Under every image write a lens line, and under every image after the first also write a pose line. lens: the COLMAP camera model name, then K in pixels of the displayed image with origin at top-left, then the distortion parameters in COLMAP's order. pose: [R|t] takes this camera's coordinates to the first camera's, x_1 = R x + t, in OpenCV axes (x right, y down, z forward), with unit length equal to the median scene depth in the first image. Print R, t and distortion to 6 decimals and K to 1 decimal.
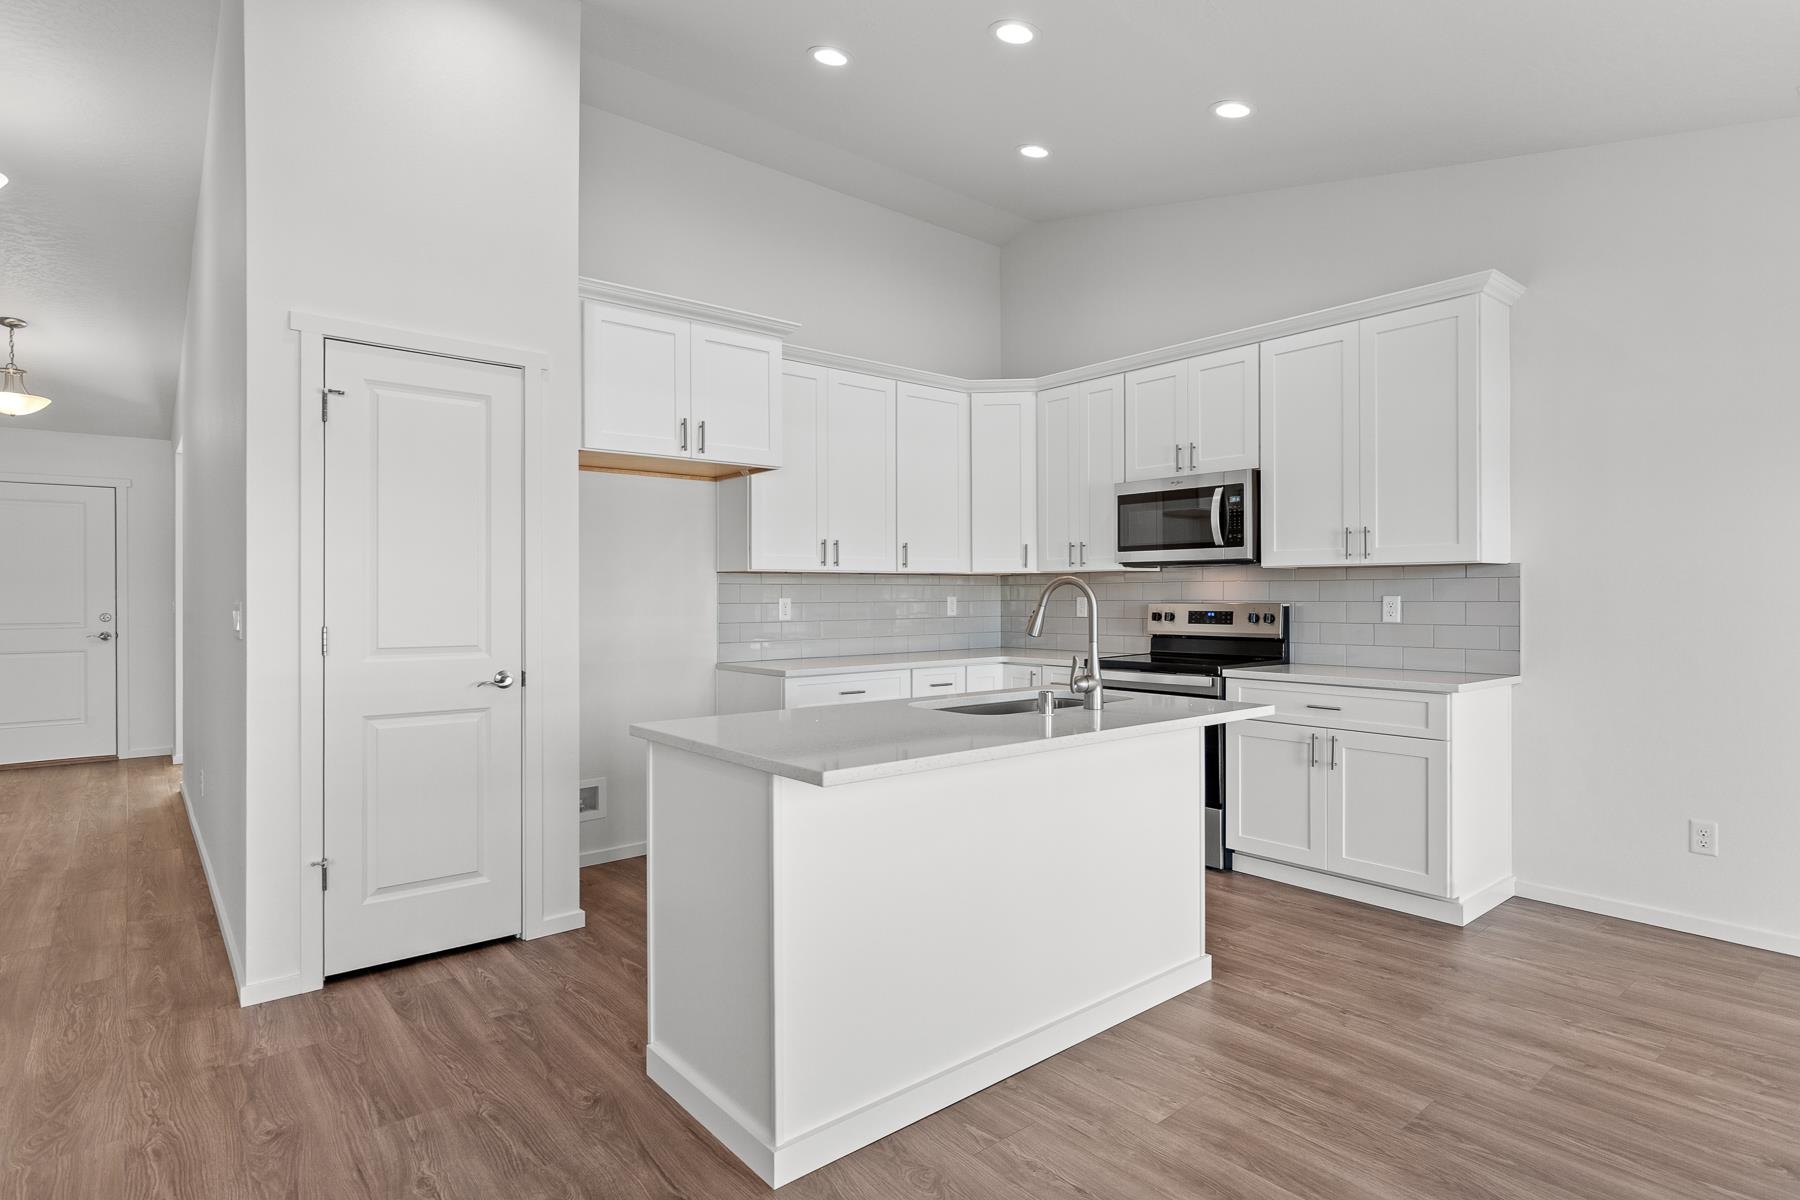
lens RADIAL K [[928.7, 0, 902.2], [0, 928.7, 591.3], [0, 0, 1]] dist [0.006732, 0.001479]
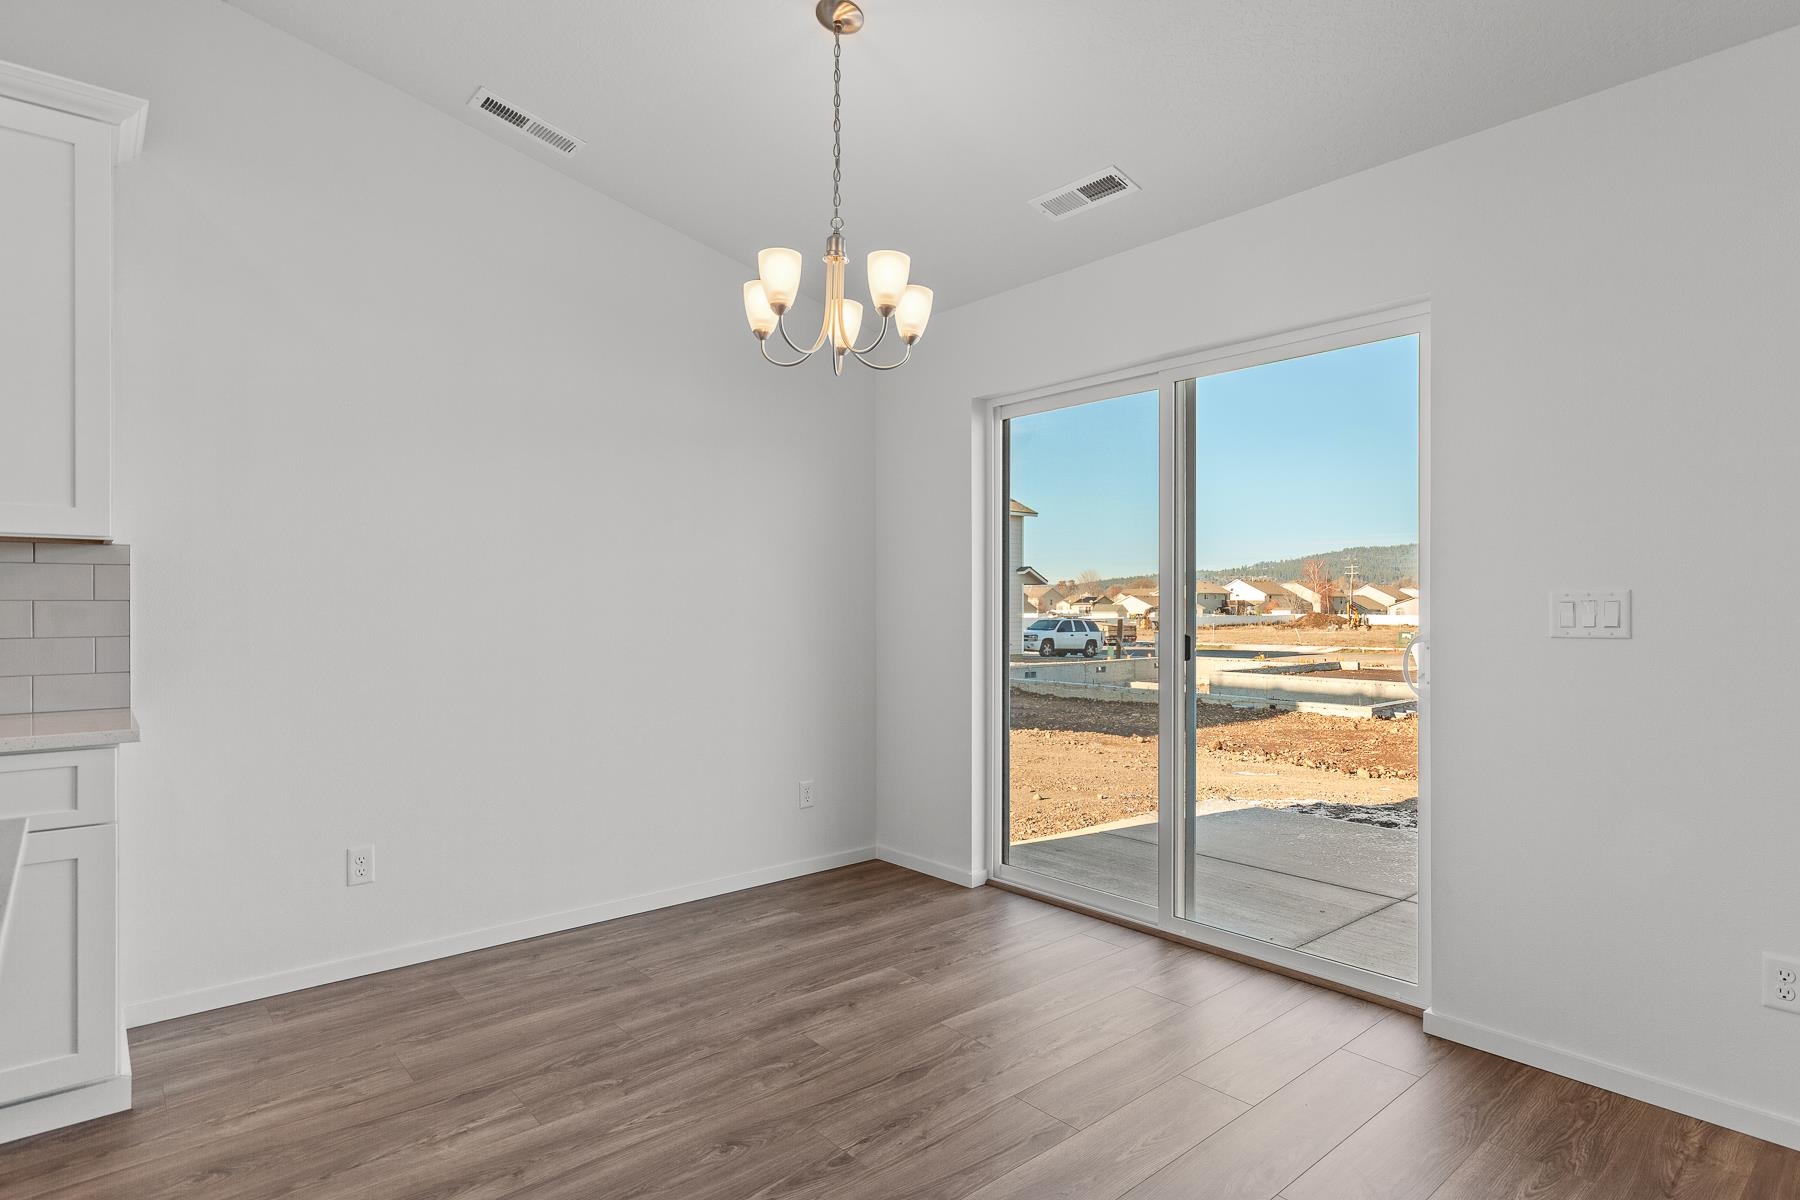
lens RADIAL K [[957.2, 0, 901.6], [0, 957.2, 608.7], [0, 0, 1]] dist [0.002712, 0.000351]
pose [[-0.021909, -0.000030, 0.999760, -0.075584], [-0.006458, 0.999979, -0.000111, 0.016884], [-0.999739, -0.006459, -0.021909, 0.557666]]
